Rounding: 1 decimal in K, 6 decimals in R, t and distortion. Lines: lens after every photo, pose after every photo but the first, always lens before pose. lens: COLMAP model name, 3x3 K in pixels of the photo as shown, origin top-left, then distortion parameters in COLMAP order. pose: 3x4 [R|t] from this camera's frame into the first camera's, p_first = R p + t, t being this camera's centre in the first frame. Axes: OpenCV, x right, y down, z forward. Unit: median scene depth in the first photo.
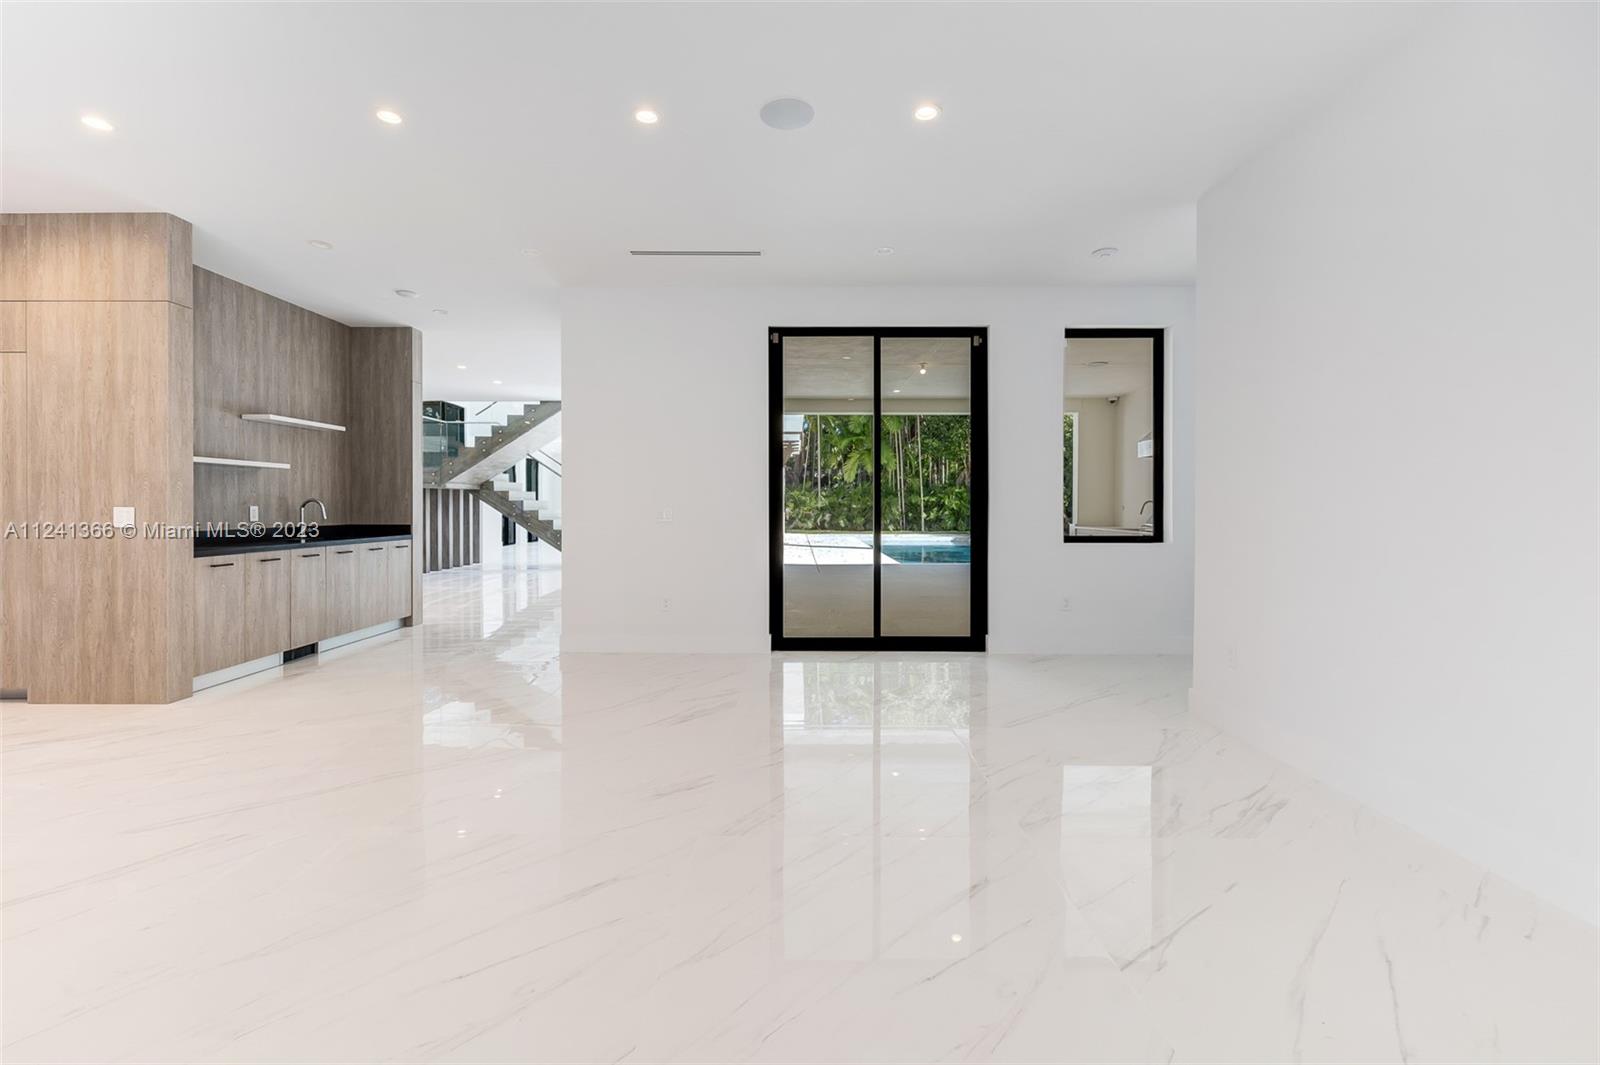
lens RADIAL K [[667.2, 0, 789.3], [0, 667.2, 502.4], [0, 0, 1]] dist [0.000342, -0.000392]
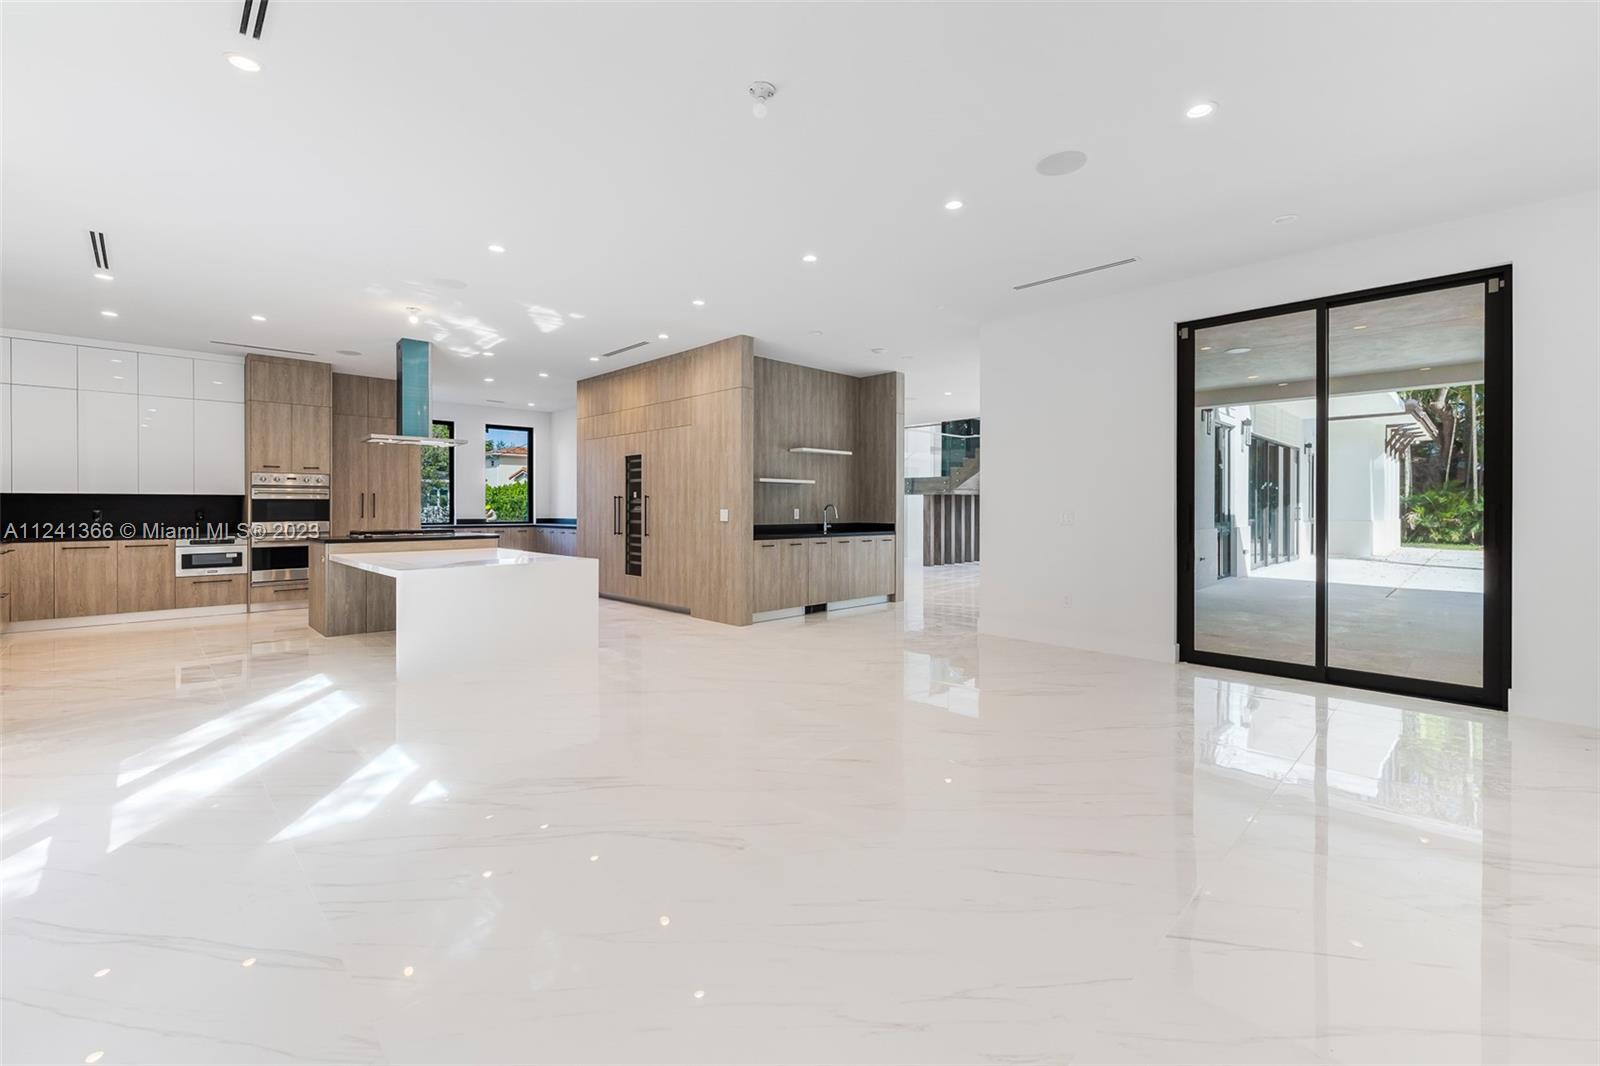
lens RADIAL K [[667.2, 0, 789.3], [0, 667.2, 502.9], [0, 0, 1]] dist [0.000342, -0.000392]
pose [[0.699736, -0.004513, -0.714387, 0.263849], [0.001278, 0.999986, -0.005065, -0.000766], [0.714400, 0.002631, 0.699732, -0.066052]]
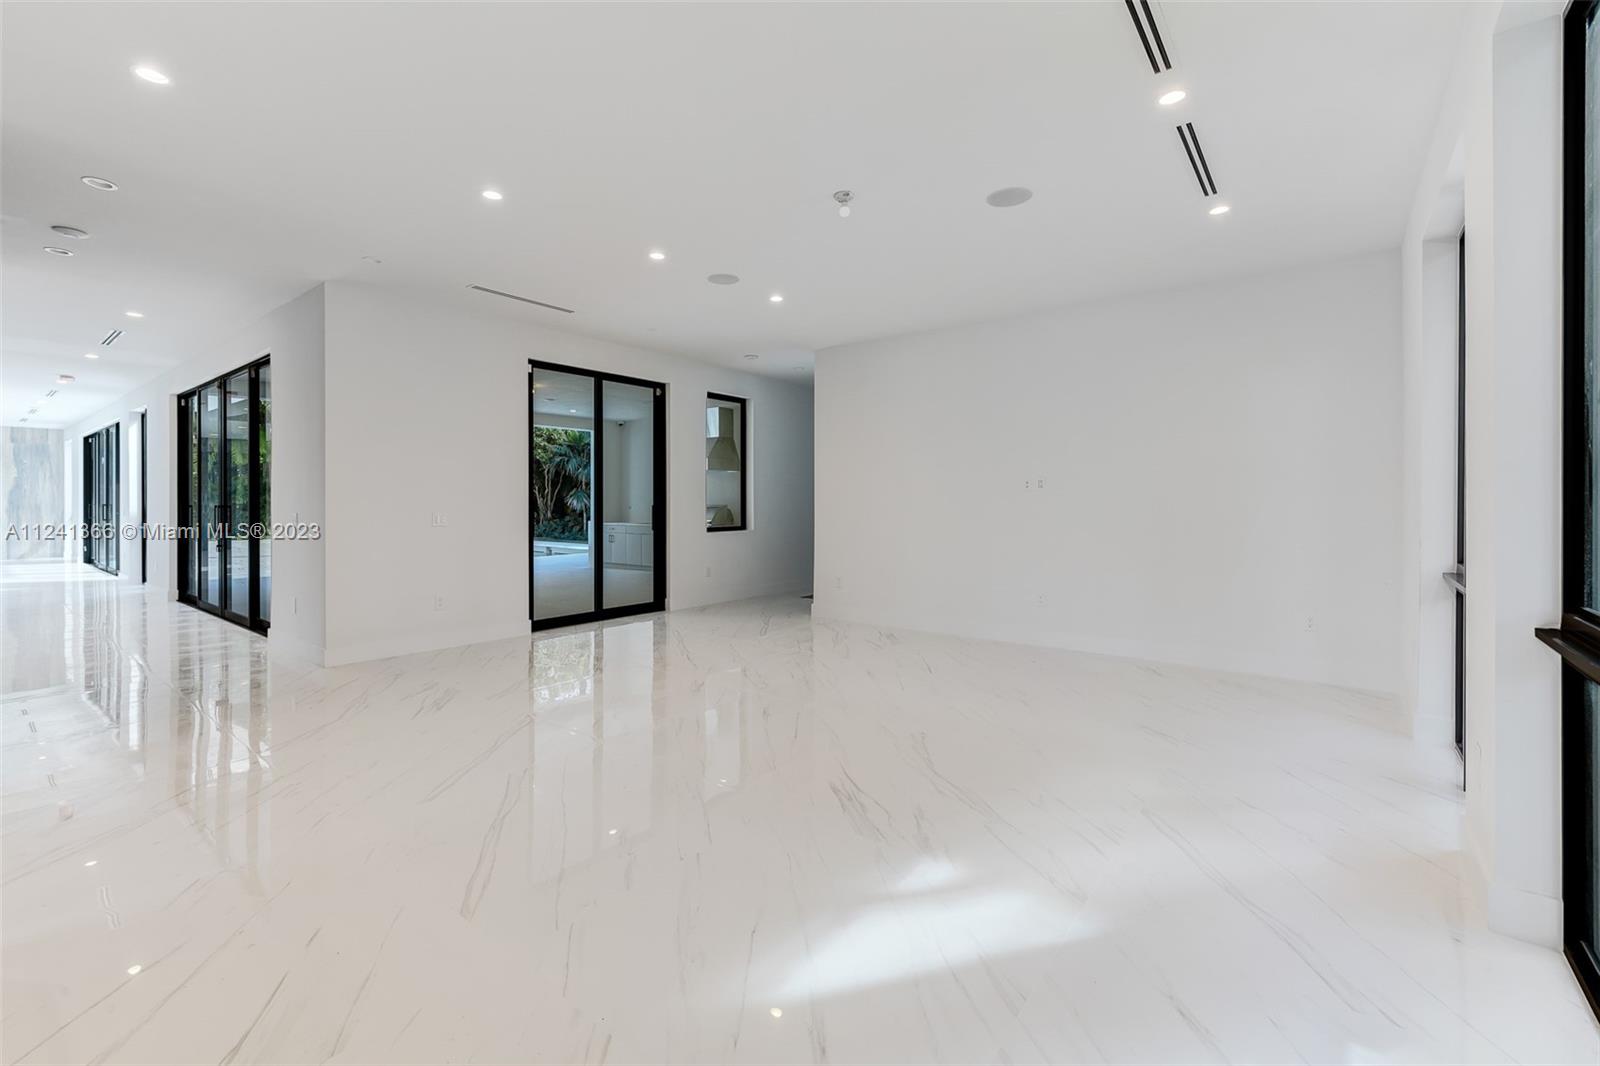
lens RADIAL K [[667.2, 0, 789.3], [0, 667.2, 502.9], [0, 0, 1]] dist [0.000342, -0.000392]
pose [[0.619709, -0.004958, 0.784816, -0.663254], [0.004433, 0.999986, 0.002816, -0.009729], [-0.784819, 0.001734, 0.619723, -0.094293]]
